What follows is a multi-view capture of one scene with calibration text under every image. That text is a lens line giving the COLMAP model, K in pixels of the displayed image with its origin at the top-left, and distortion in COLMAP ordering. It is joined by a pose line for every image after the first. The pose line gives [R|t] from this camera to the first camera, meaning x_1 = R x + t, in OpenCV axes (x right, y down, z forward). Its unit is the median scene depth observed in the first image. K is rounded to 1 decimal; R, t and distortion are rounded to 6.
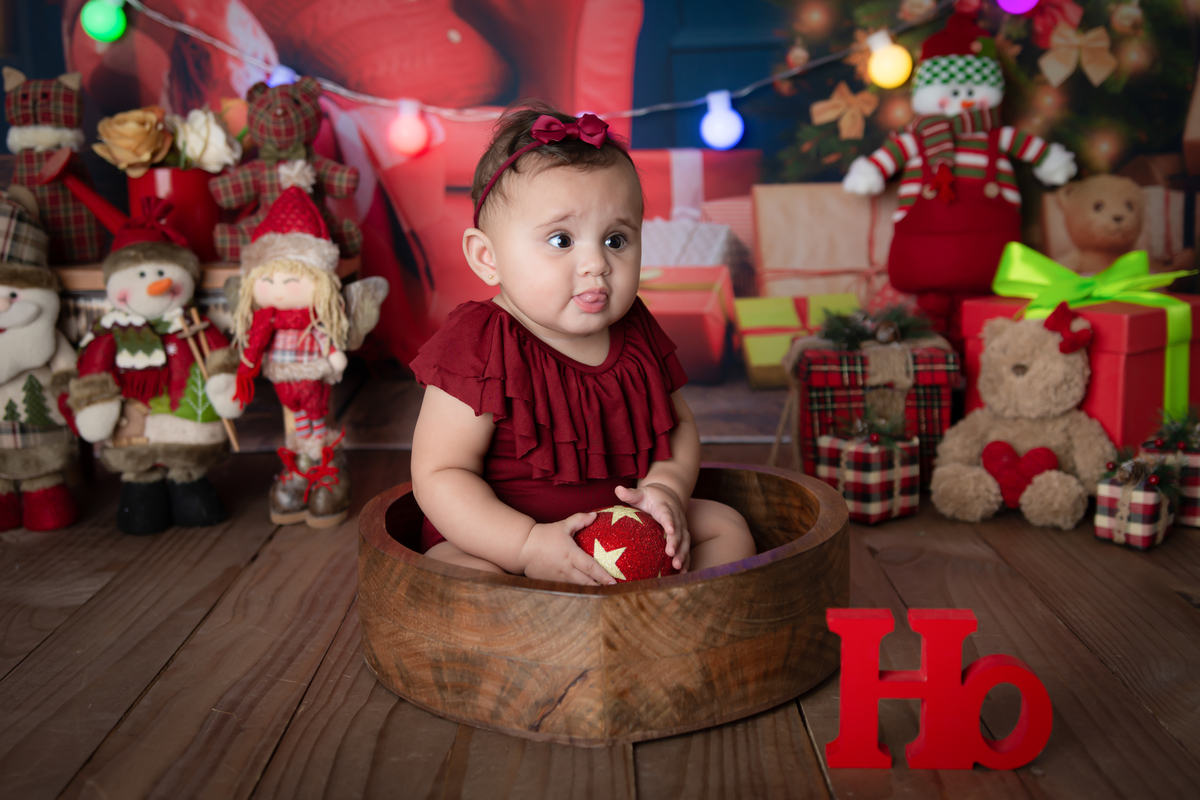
lens RADIAL K [[1397.7, 0, 600.0], [0, 1397.7, 400.0], [0, 0, 1]] dist [-0.005674, -0.001905]
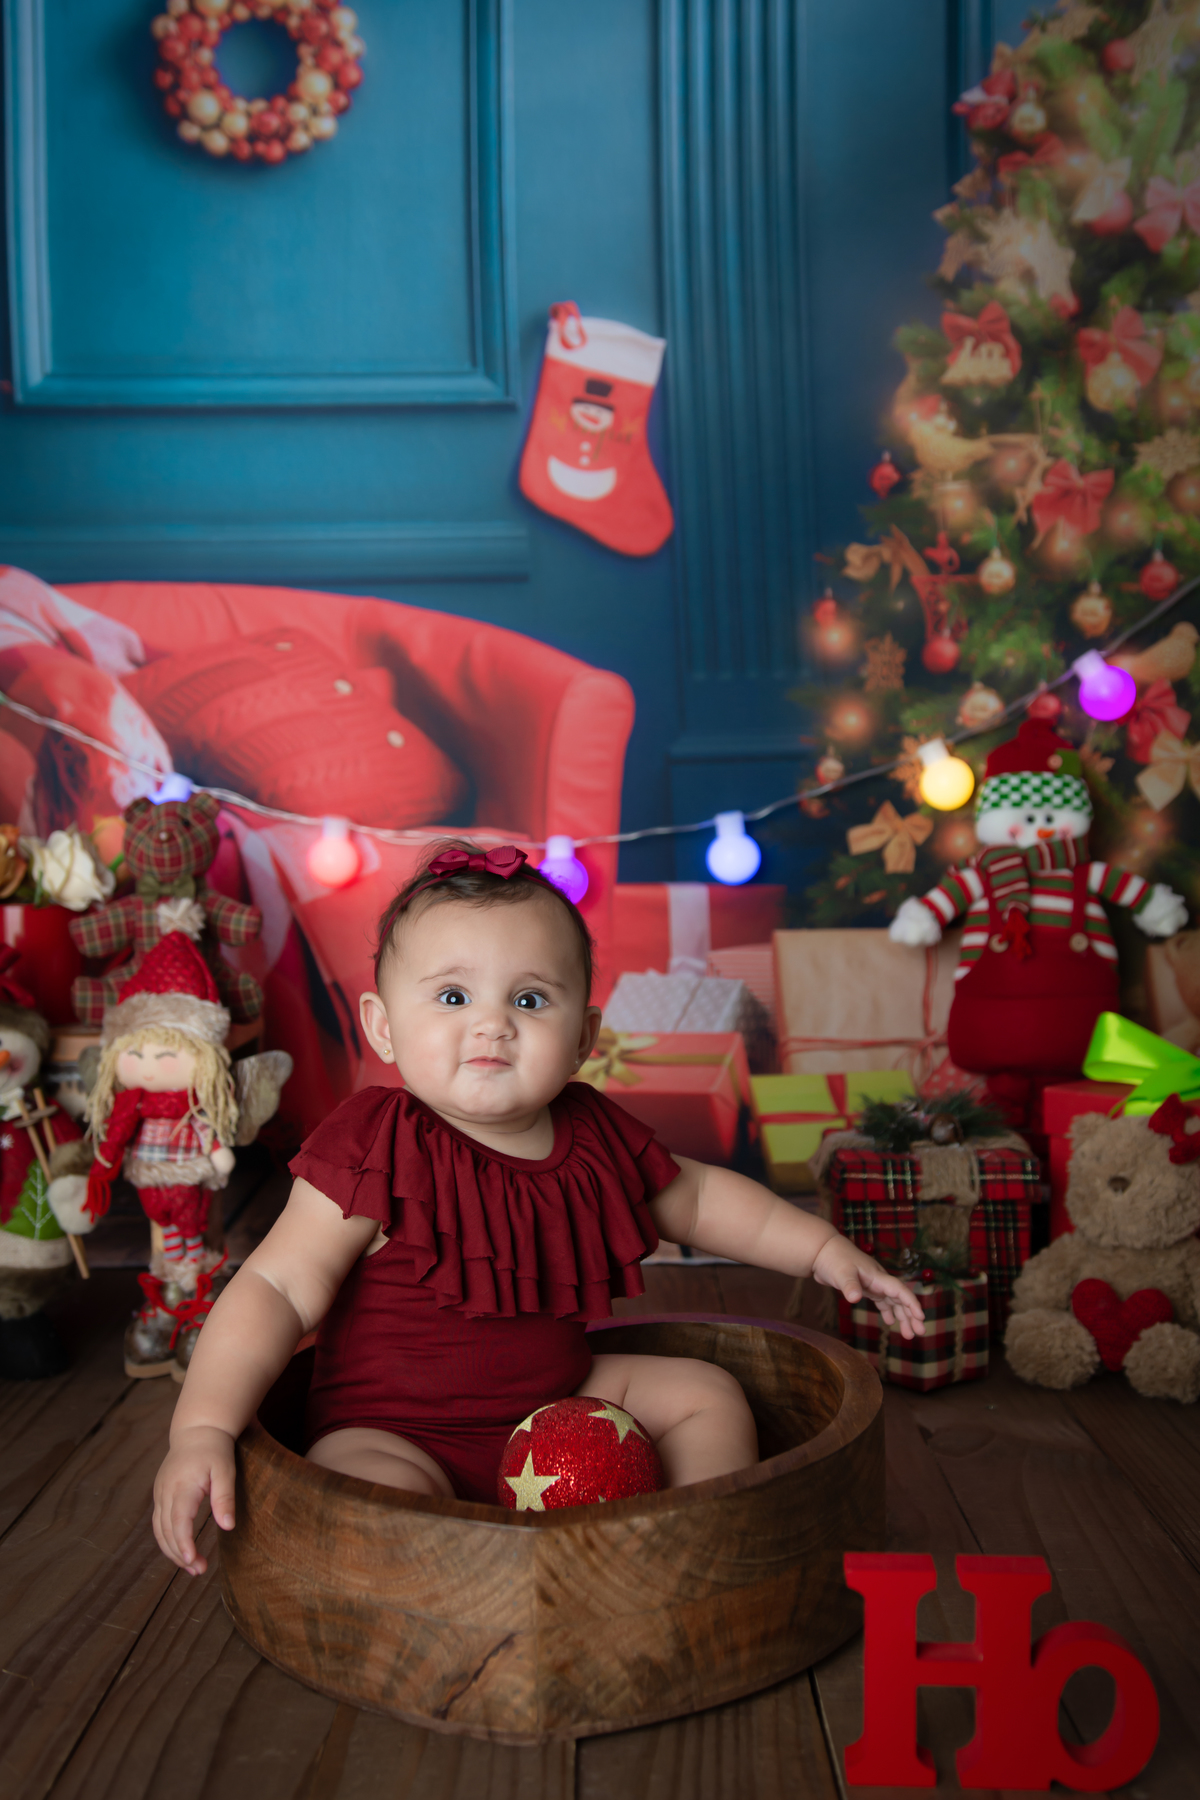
lens RADIAL K [[1769.3, 0, 600.0], [0, 1769.3, 900.0], [0, 0, 1]] dist [-0.013202, 0.011505]
pose [[0.999896, 0.012957, -0.006351, 0.022368], [-0.013741, 0.989340, -0.144971, -0.031024], [0.004405, 0.145043, 0.989416, 0.025528]]
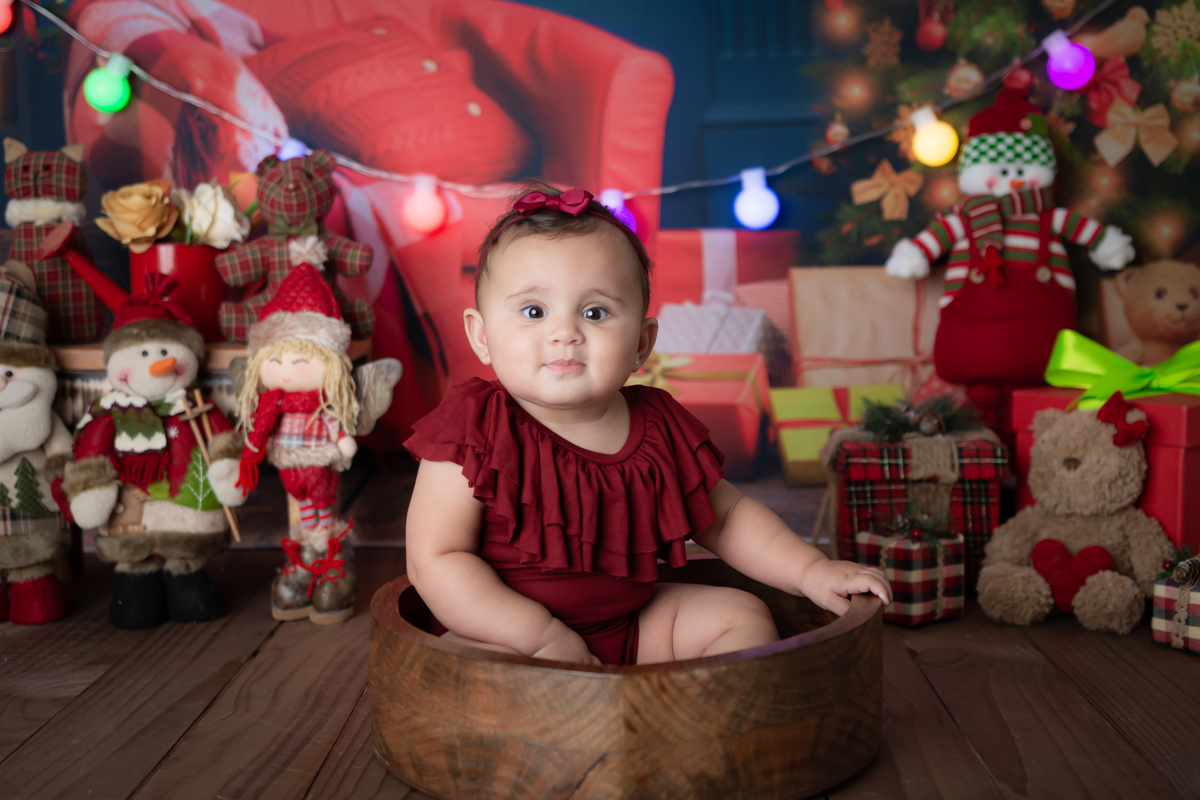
lens RADIAL K [[1595.9, 0, 601.9], [0, 1595.9, 405.9], [0, 0, 1]] dist [-0.013219, 0.030383]
pose [[0.999825, 0.009523, -0.016071, 0.001924], [-0.010640, 0.997425, -0.070925, 0.019074], [0.015355, 0.071084, 0.997352, -0.075167]]
